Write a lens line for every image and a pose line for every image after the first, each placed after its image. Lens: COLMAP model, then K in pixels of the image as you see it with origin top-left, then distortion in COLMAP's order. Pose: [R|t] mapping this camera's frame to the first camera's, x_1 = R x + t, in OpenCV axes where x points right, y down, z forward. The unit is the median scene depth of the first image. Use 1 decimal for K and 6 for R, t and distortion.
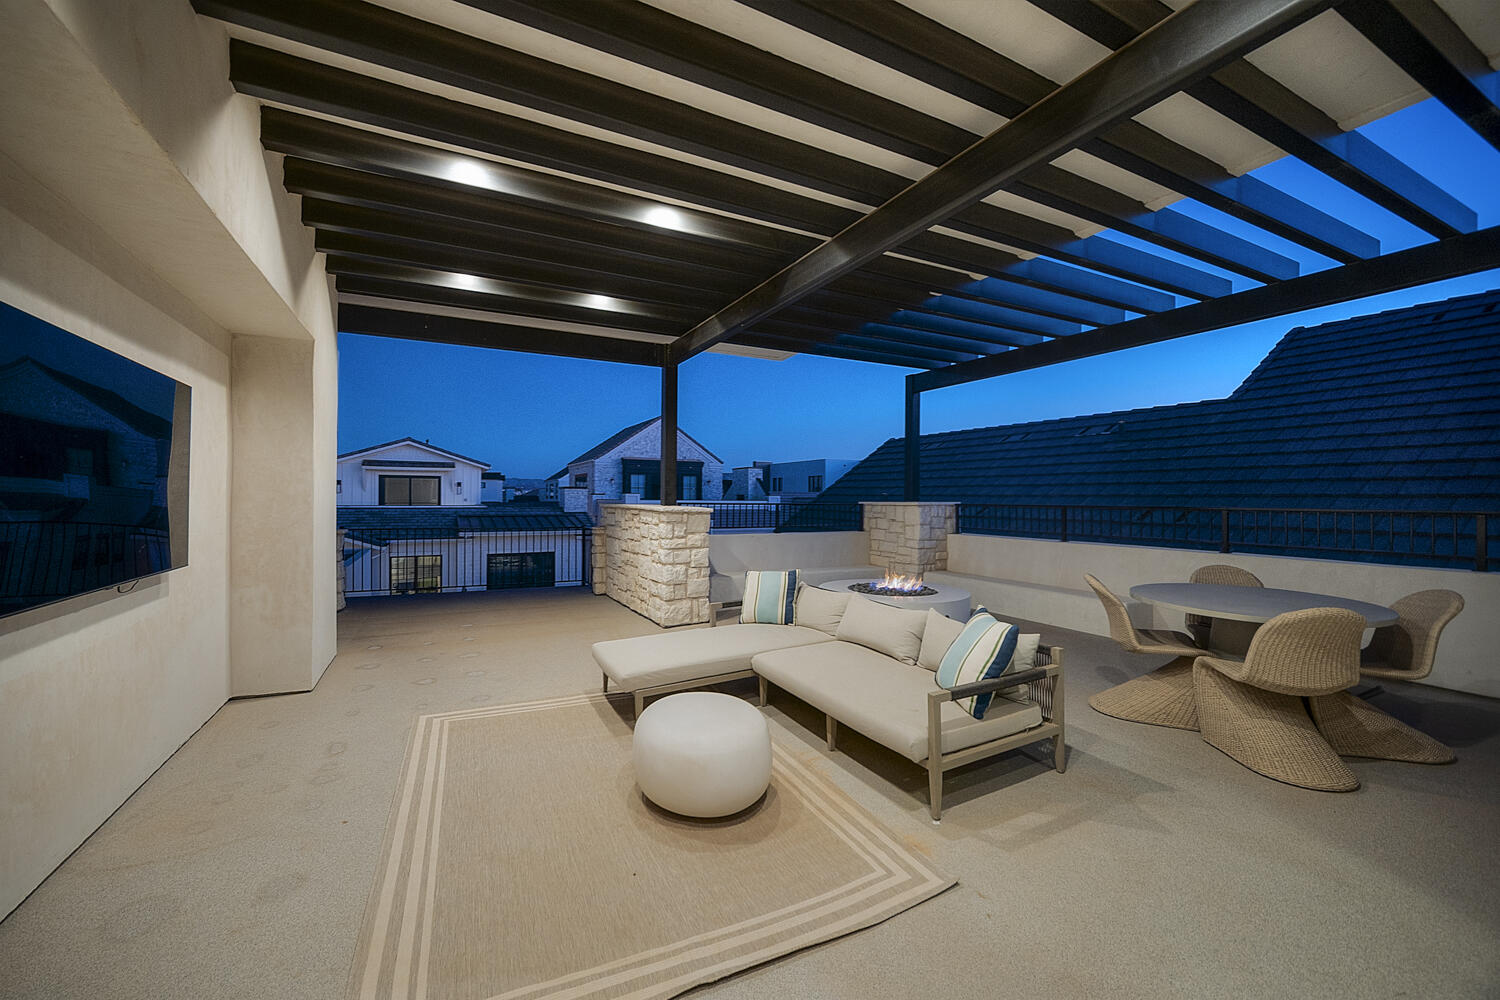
lens RADIAL K [[581.8, 0, 737.0], [0, 581.8, 495.3], [0, 0, 1]] dist [-0.000079, -0.000282]
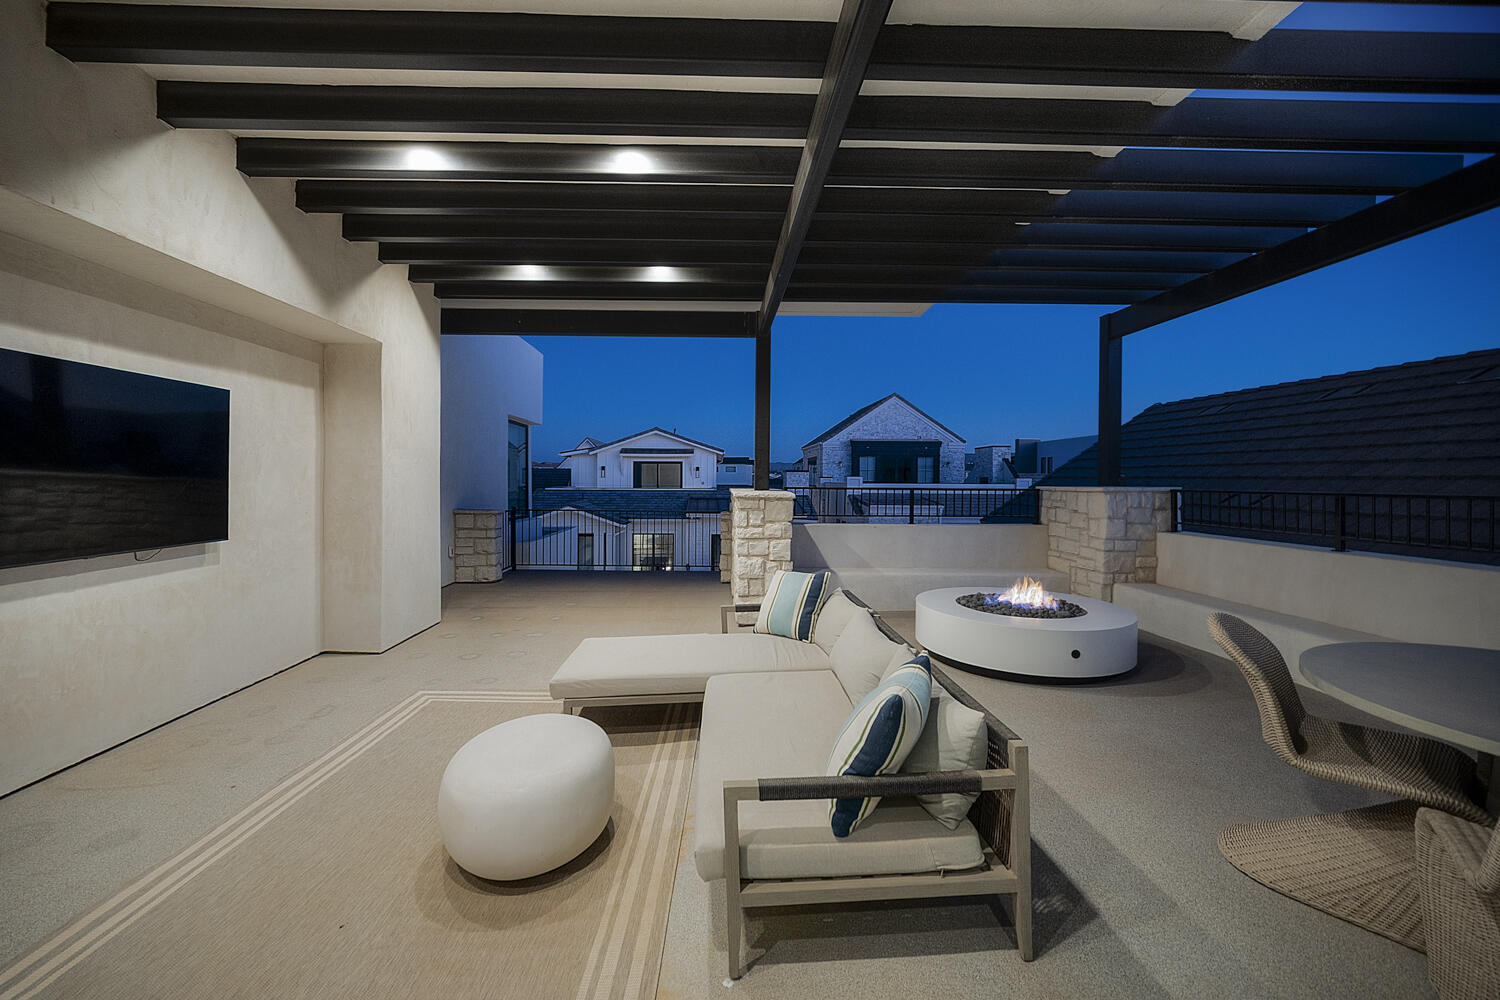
lens RADIAL K [[592.8, 0, 737.6], [0, 592.8, 481.4], [0, 0, 1]] dist [-0.000918, -0.000228]
pose [[0.908562, -0.001053, -0.417748, 0.252720], [0.003201, 0.999985, 0.004442, -0.000479], [0.417737, -0.005373, 0.908552, 0.162814]]
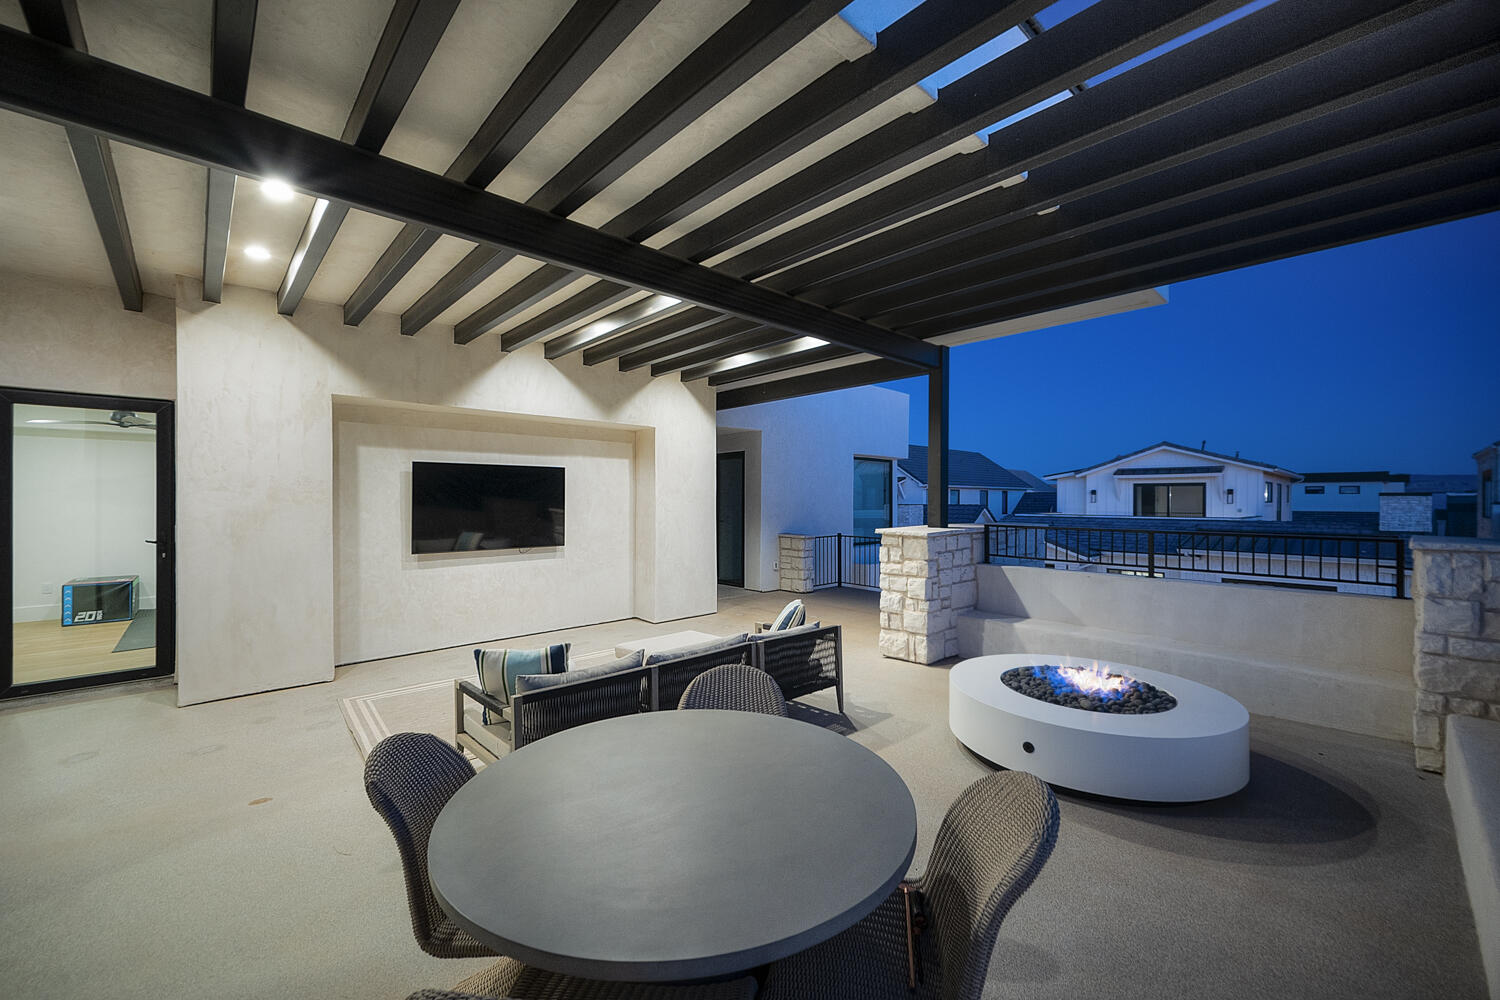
lens RADIAL K [[592.8, 0, 741.2], [0, 592.8, 502.4], [0, 0, 1]] dist [-0.000918, -0.000228]
pose [[0.274391, -0.001738, -0.961617, 0.728187], [0.002461, 0.999996, -0.001105, -0.022068], [0.961615, -0.002063, 0.274394, 0.503669]]
